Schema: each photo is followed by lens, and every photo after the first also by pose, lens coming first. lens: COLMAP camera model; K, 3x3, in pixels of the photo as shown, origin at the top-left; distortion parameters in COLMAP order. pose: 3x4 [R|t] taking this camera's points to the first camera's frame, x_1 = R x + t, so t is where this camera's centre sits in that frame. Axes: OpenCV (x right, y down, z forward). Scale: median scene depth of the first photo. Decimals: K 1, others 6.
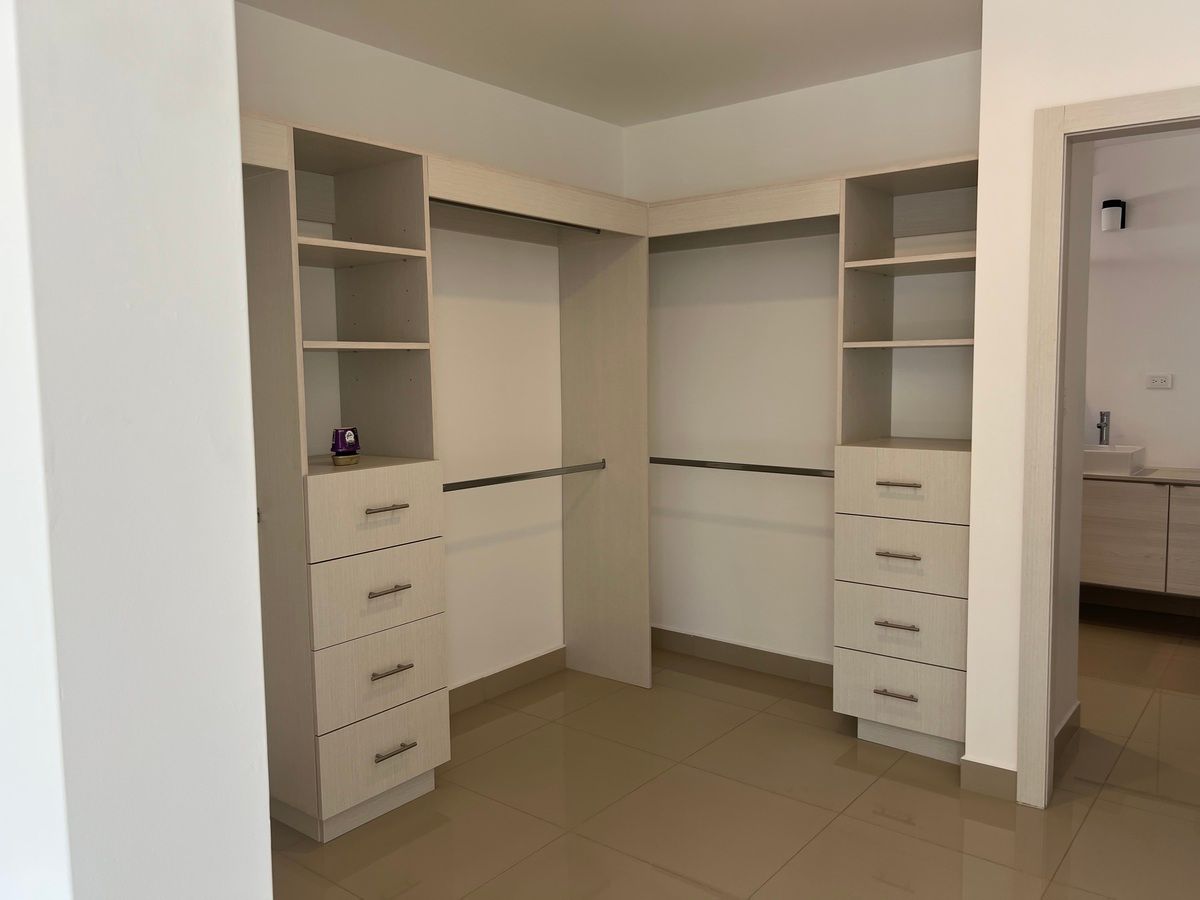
lens RADIAL K [[908.9, 0, 594.7], [0, 908.9, 439.9], [0, 0, 1]] dist [0.047677, -0.047293]
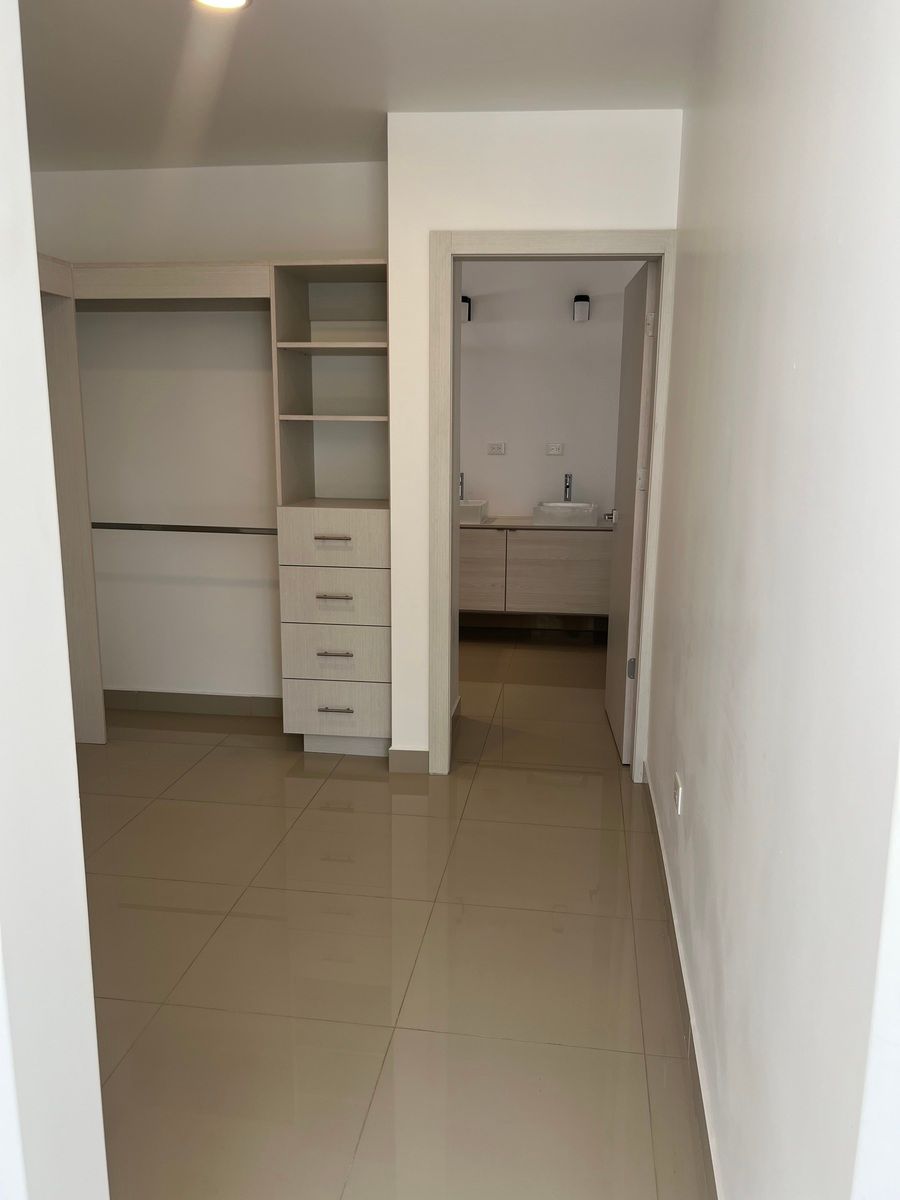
lens RADIAL K [[908.9, 0, 438.3], [0, 908.9, 606.2], [0, 0, 1]] dist [0.047677, -0.047293]
pose [[0.867229, -0.081195, 0.491245, -0.132477], [0.023176, 0.992128, 0.123068, -0.005827], [-0.497371, -0.095343, 0.862283, -0.099372]]
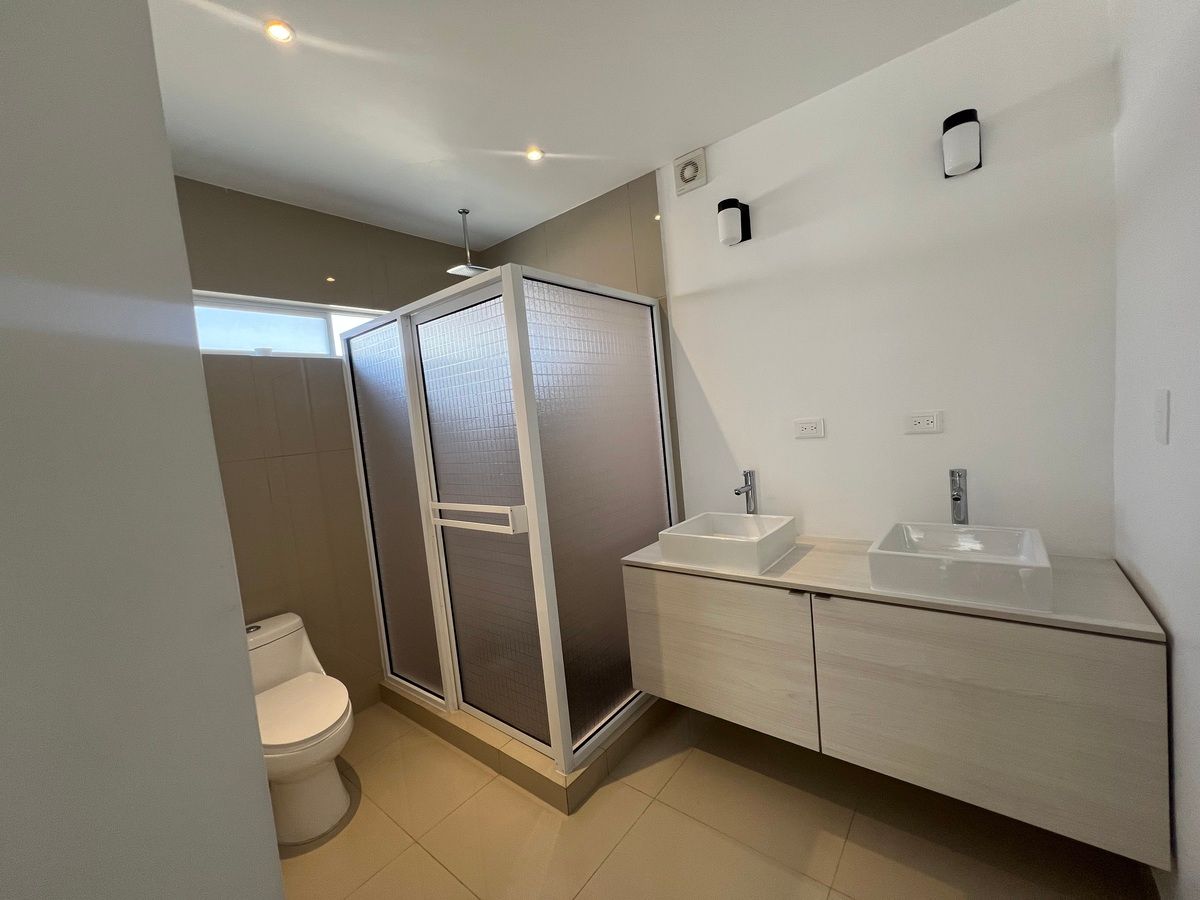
lens RADIAL K [[482.0, 0, 600.5], [0, 482.0, 450.6], [0, 0, 1]] dist [-0.000576, 0.000900]
pose [[0.996678, -0.081333, -0.004258, 0.619932], [0.081287, 0.996640, -0.010074, -0.078548], [0.005063, 0.009695, 0.999940, 0.835384]]
